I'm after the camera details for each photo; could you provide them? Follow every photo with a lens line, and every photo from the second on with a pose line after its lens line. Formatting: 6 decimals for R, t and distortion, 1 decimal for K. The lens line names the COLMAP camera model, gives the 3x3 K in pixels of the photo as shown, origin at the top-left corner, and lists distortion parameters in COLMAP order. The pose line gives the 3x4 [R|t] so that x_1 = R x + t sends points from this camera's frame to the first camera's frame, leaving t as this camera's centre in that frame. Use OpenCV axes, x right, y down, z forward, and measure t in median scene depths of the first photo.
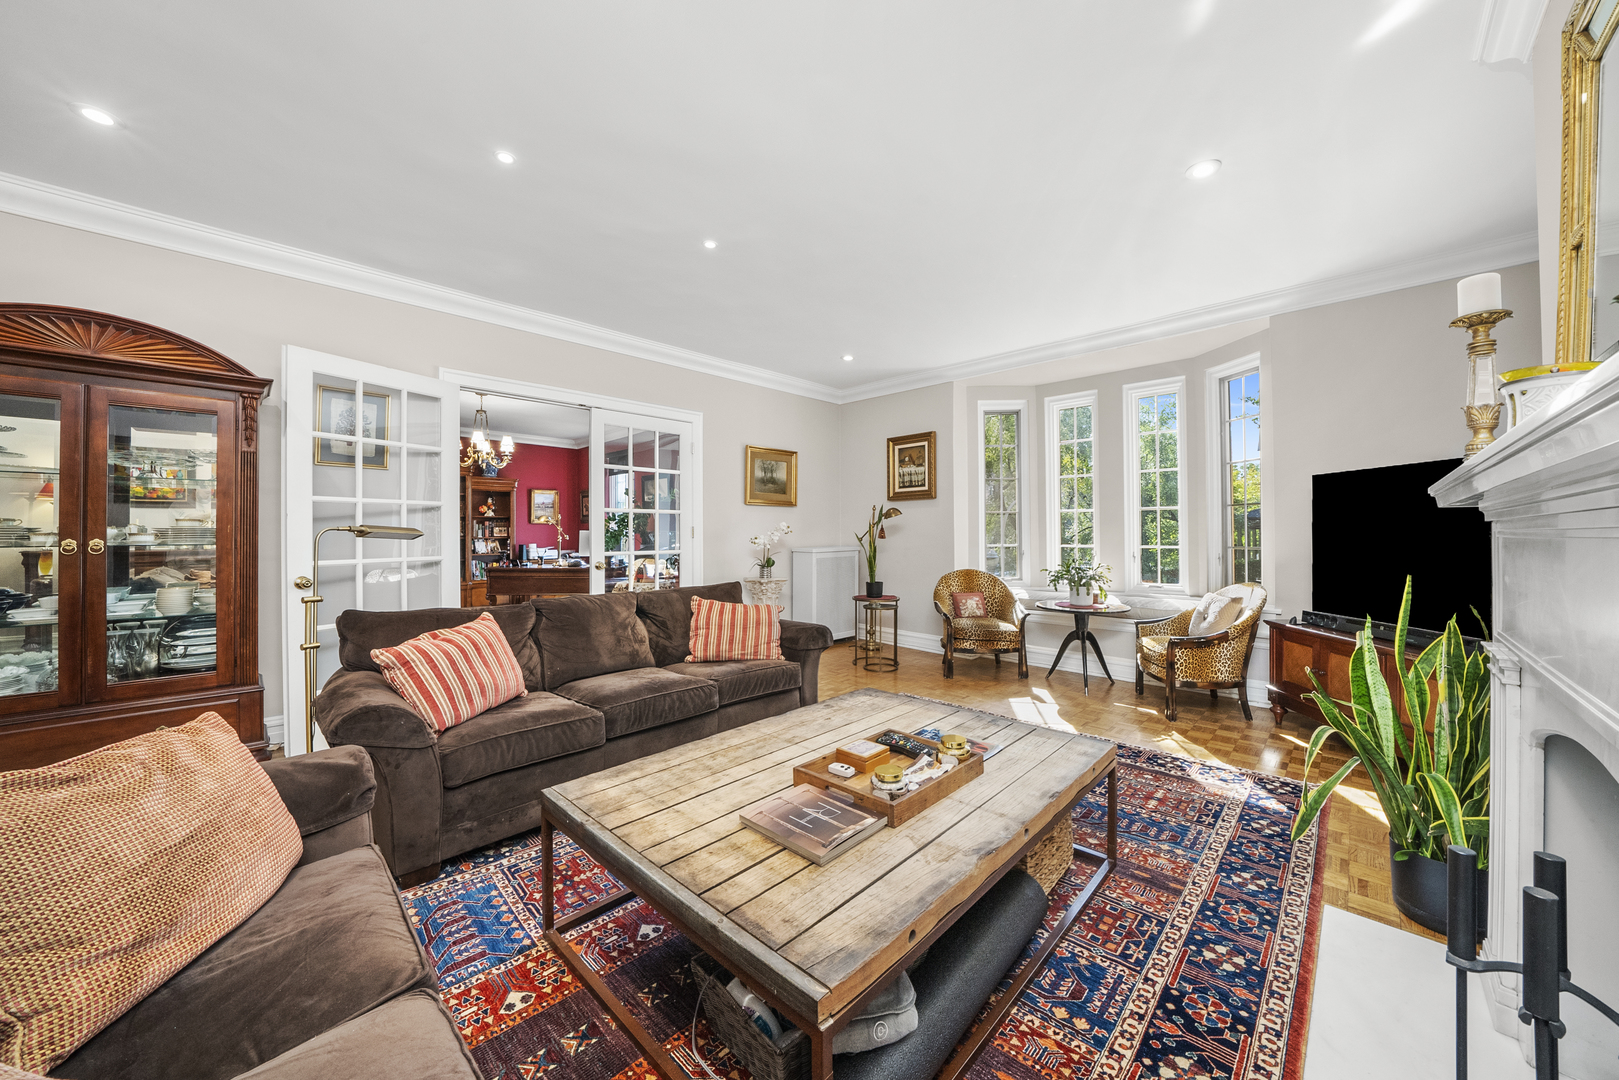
lens RADIAL K [[579.3, 0, 822.4], [0, 579.3, 533.2], [0, 0, 1]] dist [-0.023338, 0.000047]
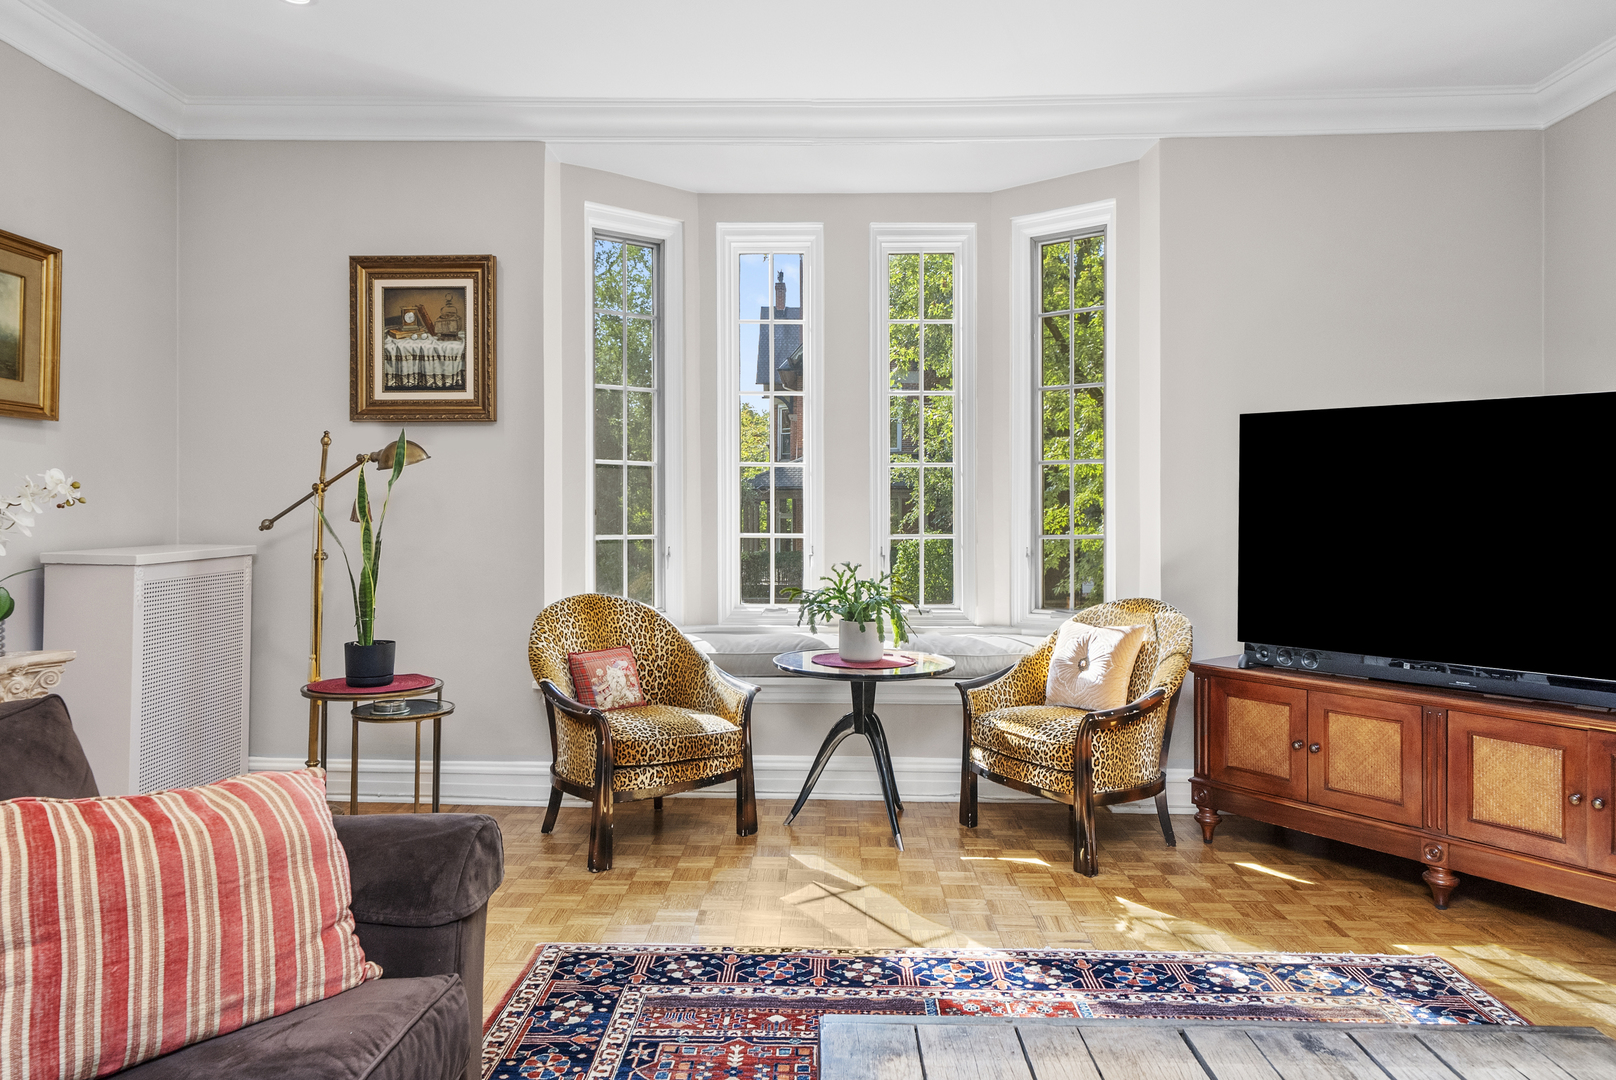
lens RADIAL K [[1086.4, 0, 809.8], [0, 1086.4, 505.8], [0, 0, 1]] dist [0.027476, 0.002053]
pose [[0.736557, 0.006715, 0.676342, -0.208385], [-0.005091, 0.999977, -0.004384, 0.000545], [-0.676356, -0.000214, 0.736575, 0.382260]]
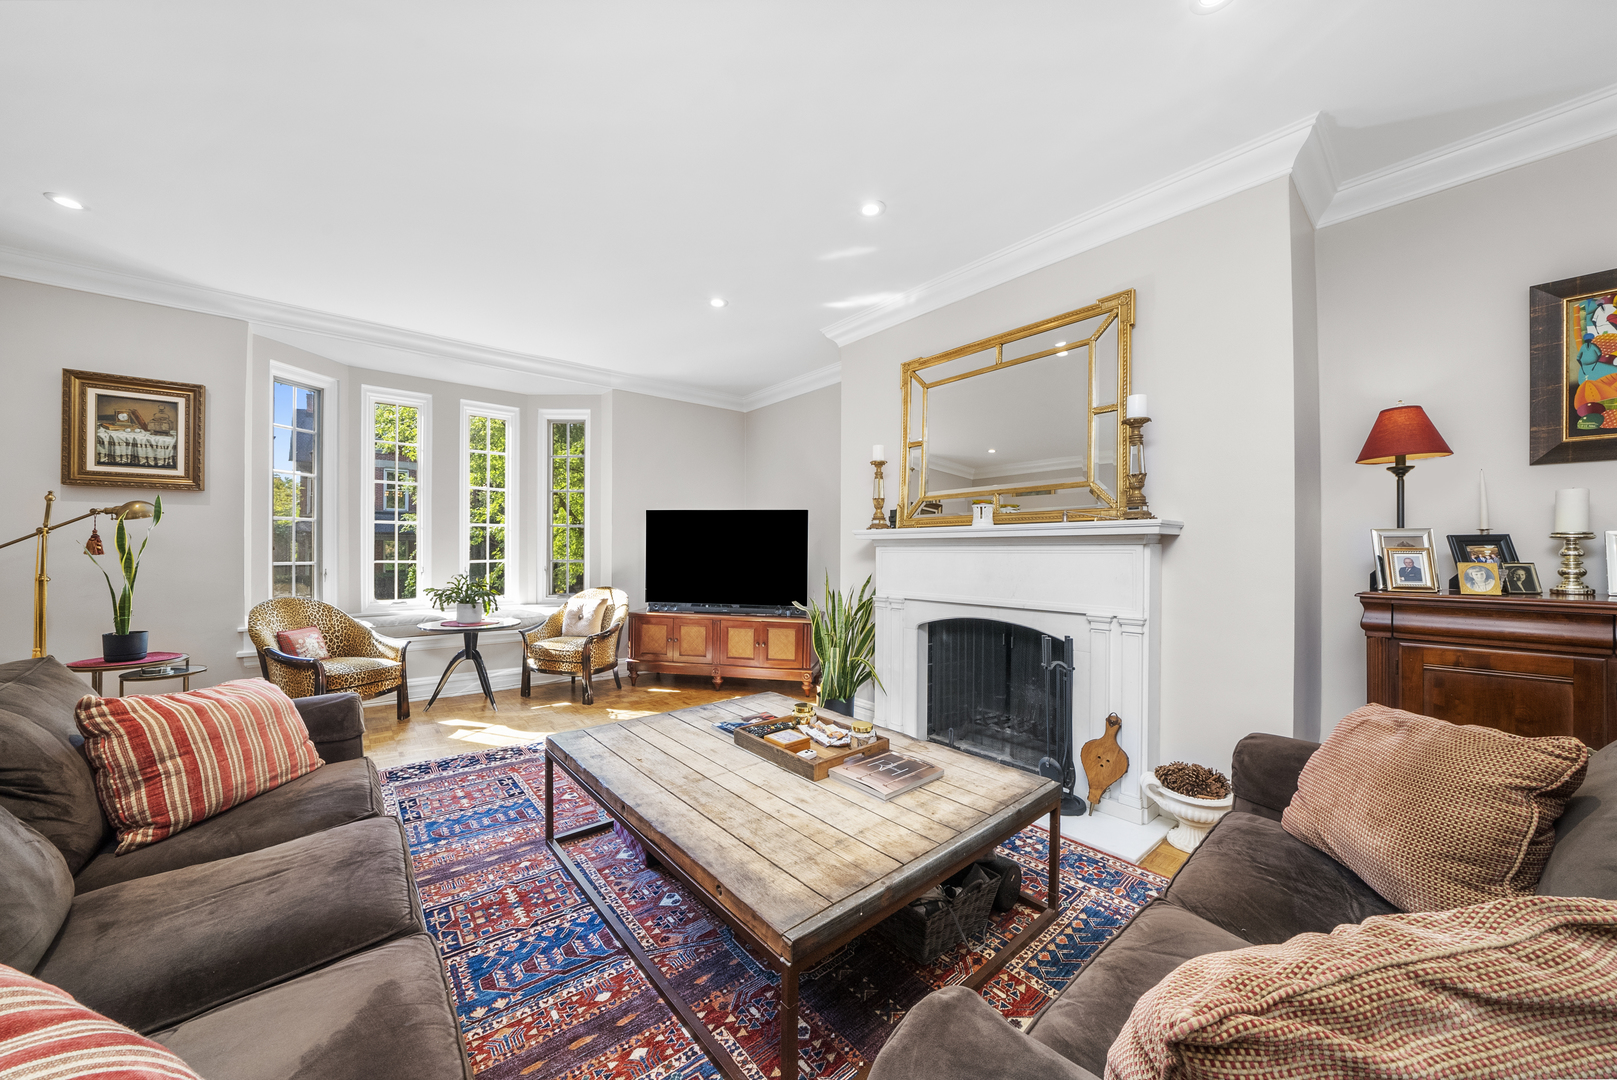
lens RADIAL K [[561.1, 0, 805.5], [0, 561.1, 550.0], [0, 0, 1]] dist [-0.018858, 0.000263]
pose [[0.106545, 0.003425, 0.994302, -0.442221], [-0.007500, 0.999968, -0.002641, 0.001657], [-0.994280, -0.007175, 0.106567, 0.363135]]
